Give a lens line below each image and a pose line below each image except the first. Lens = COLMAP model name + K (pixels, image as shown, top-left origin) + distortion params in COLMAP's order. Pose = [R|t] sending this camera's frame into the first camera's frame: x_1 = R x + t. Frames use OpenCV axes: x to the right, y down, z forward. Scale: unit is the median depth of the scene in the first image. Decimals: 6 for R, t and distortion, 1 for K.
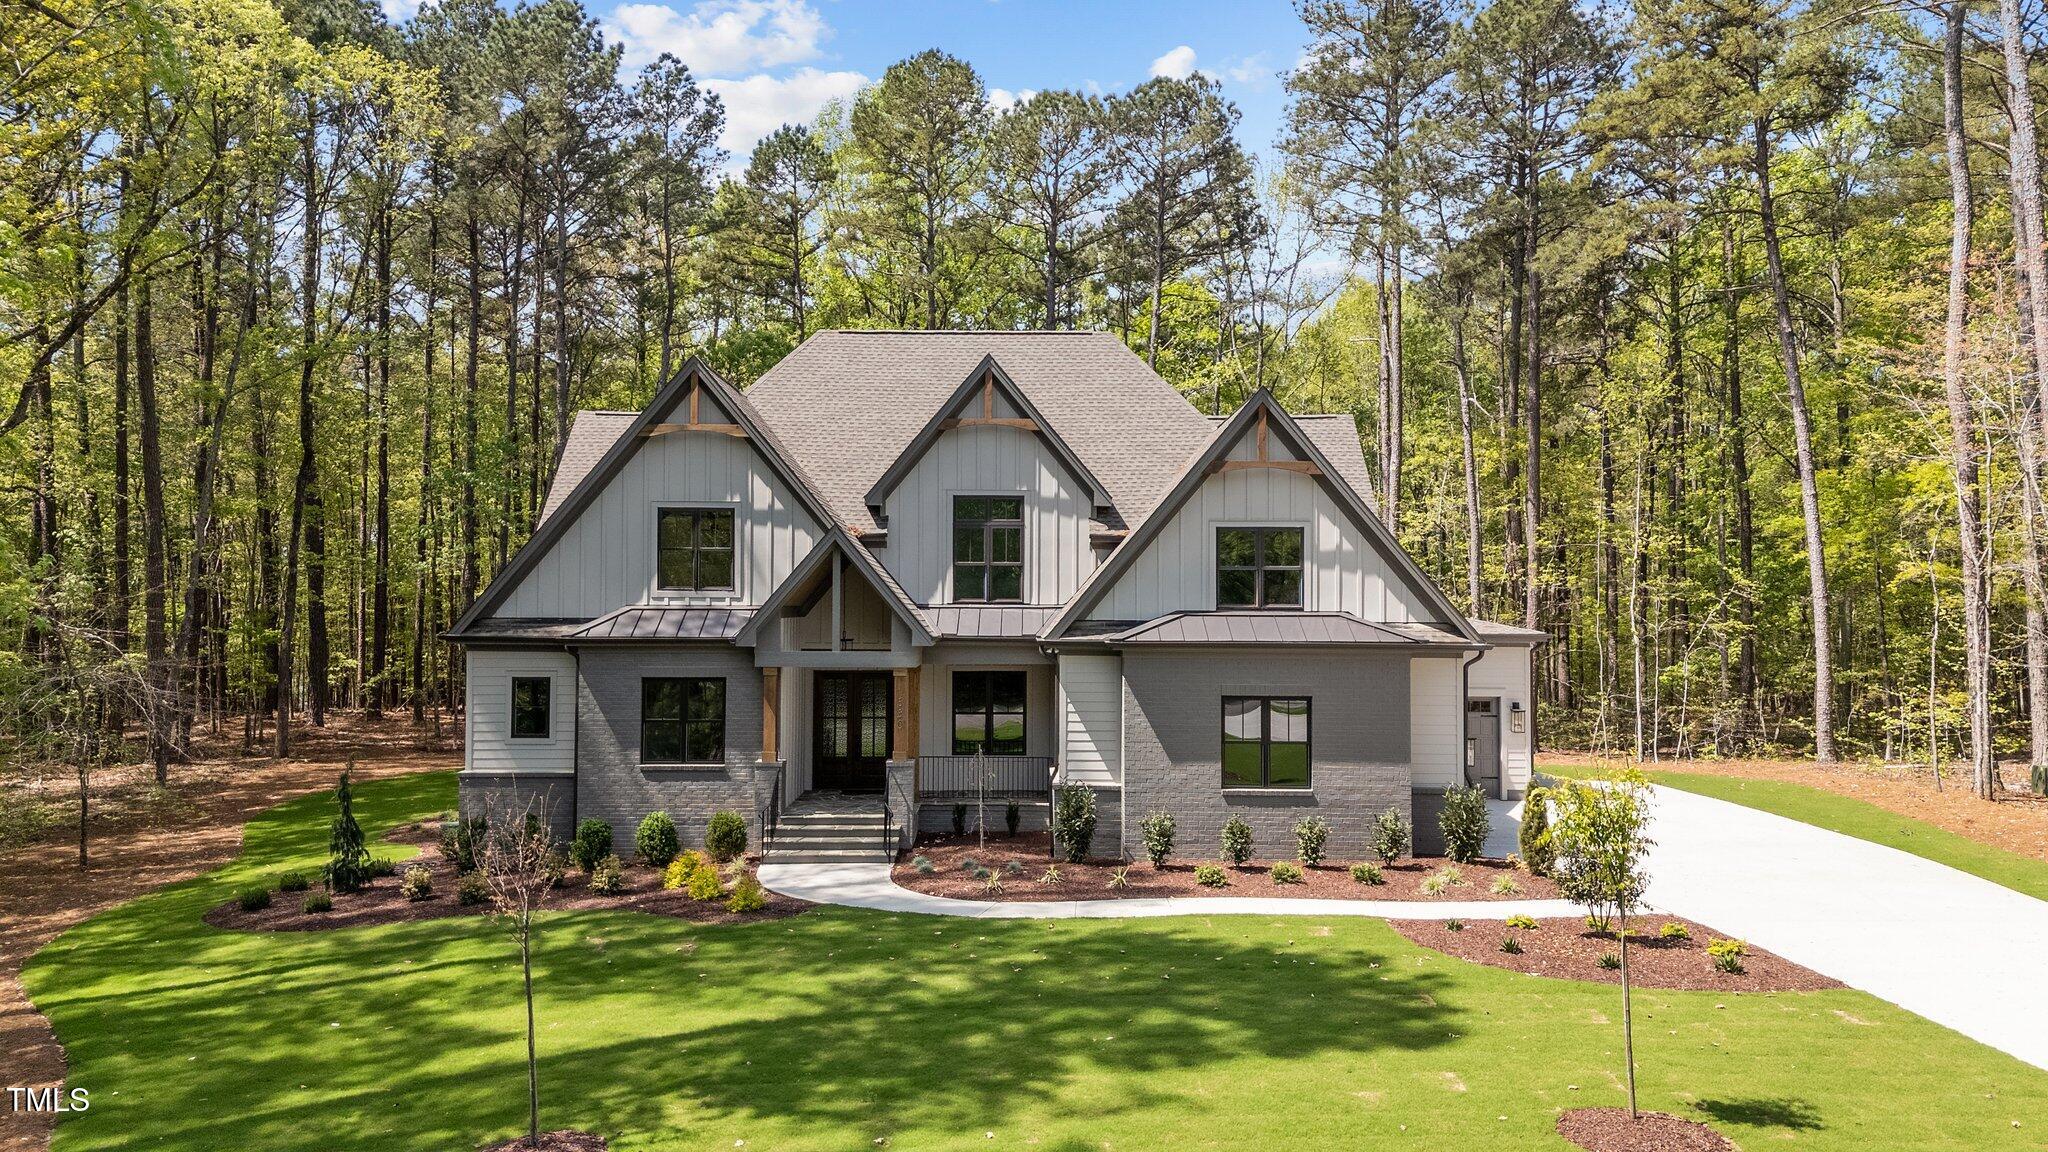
lens RADIAL K [[1516.4, 0, 1024.0], [0, 1516.4, 576.0], [0, 0, 1]] dist [0.067656, -0.110674]
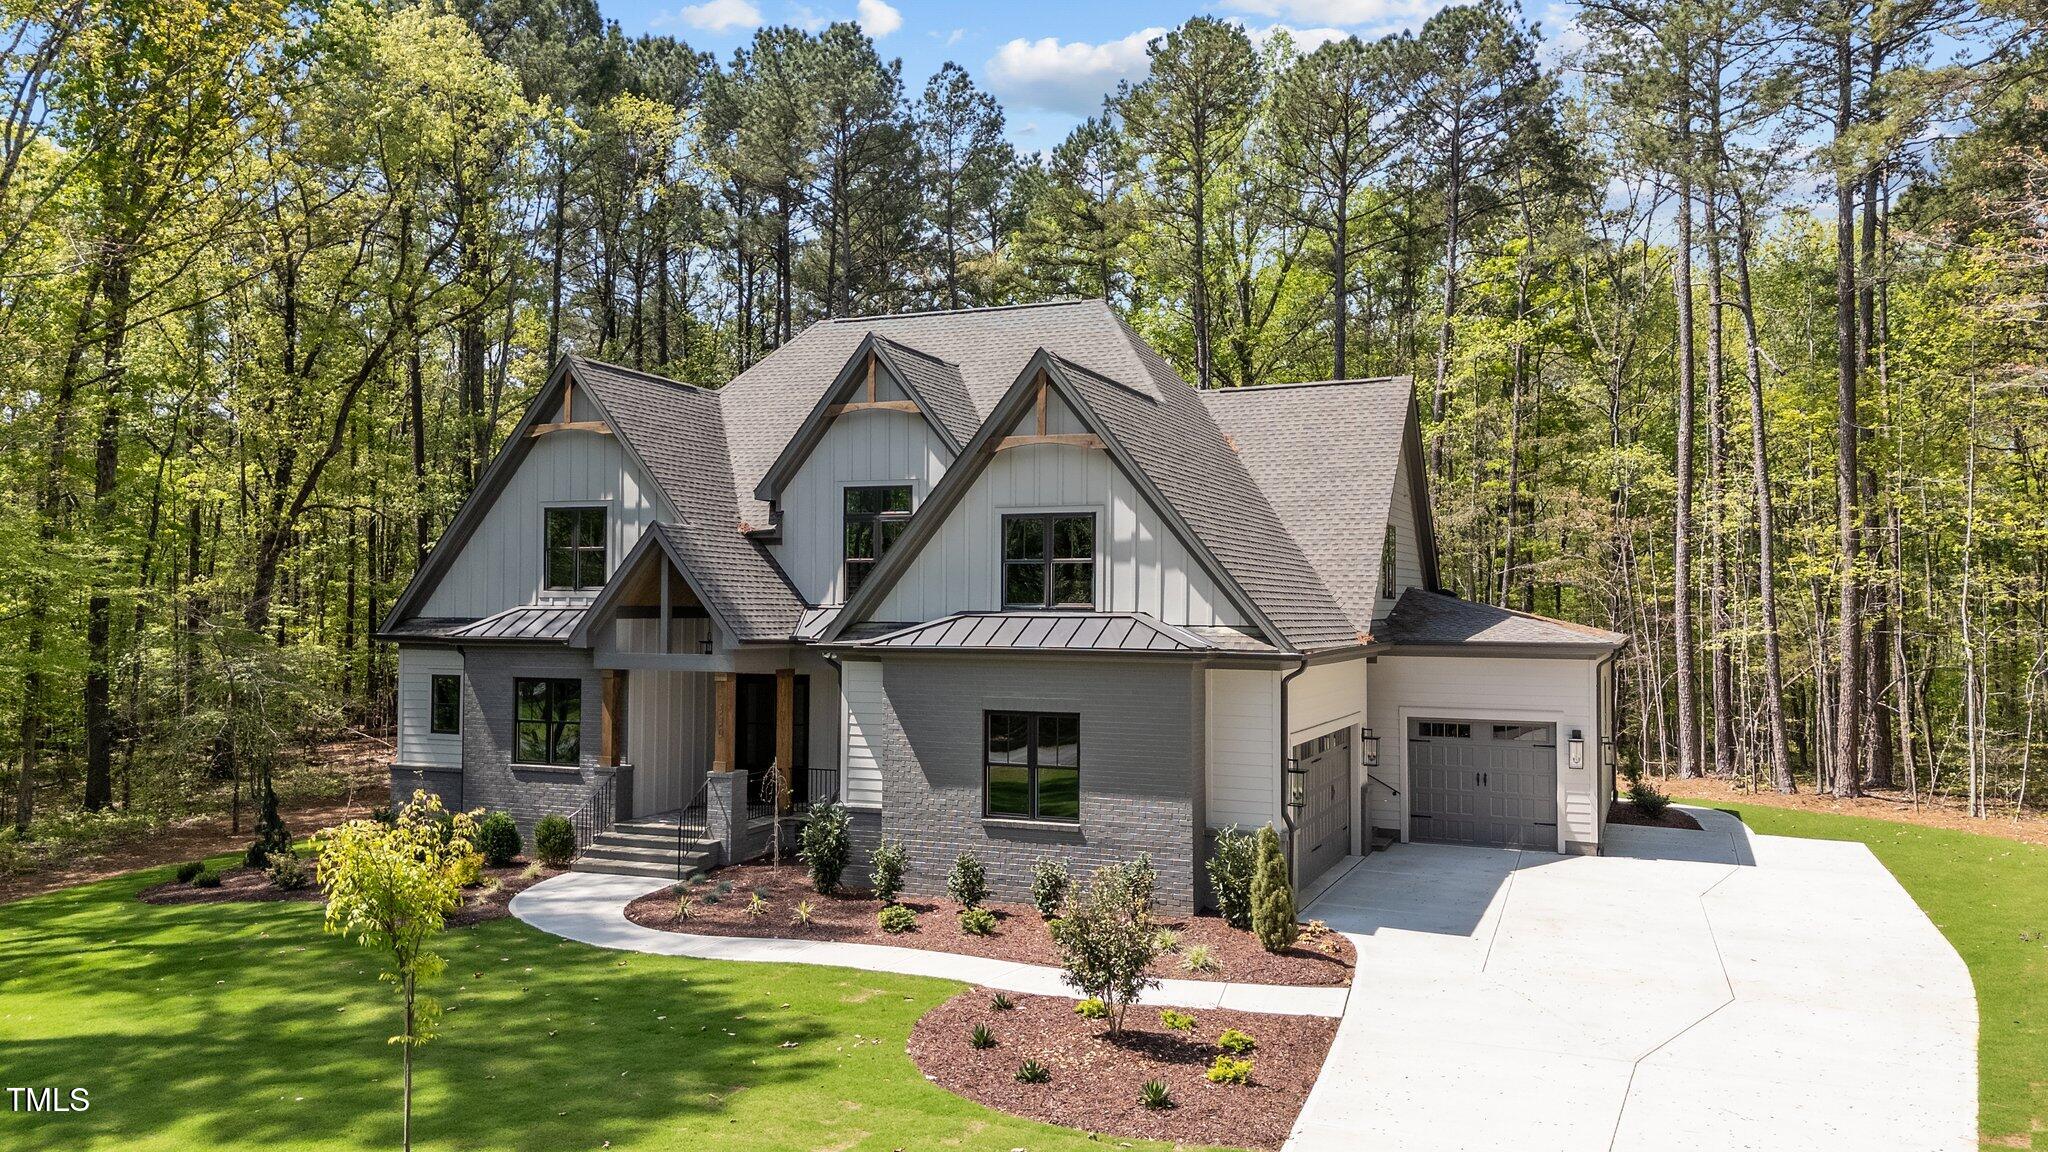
lens RADIAL K [[1516.4, 0, 1024.0], [0, 1516.4, 576.0], [0, 0, 1]] dist [0.067656, -0.110674]
pose [[0.925427, -0.007428, -0.378852, 0.439322], [0.006120, 0.999970, -0.004658, 0.006361], [0.378875, 0.001992, 0.925446, 0.194338]]
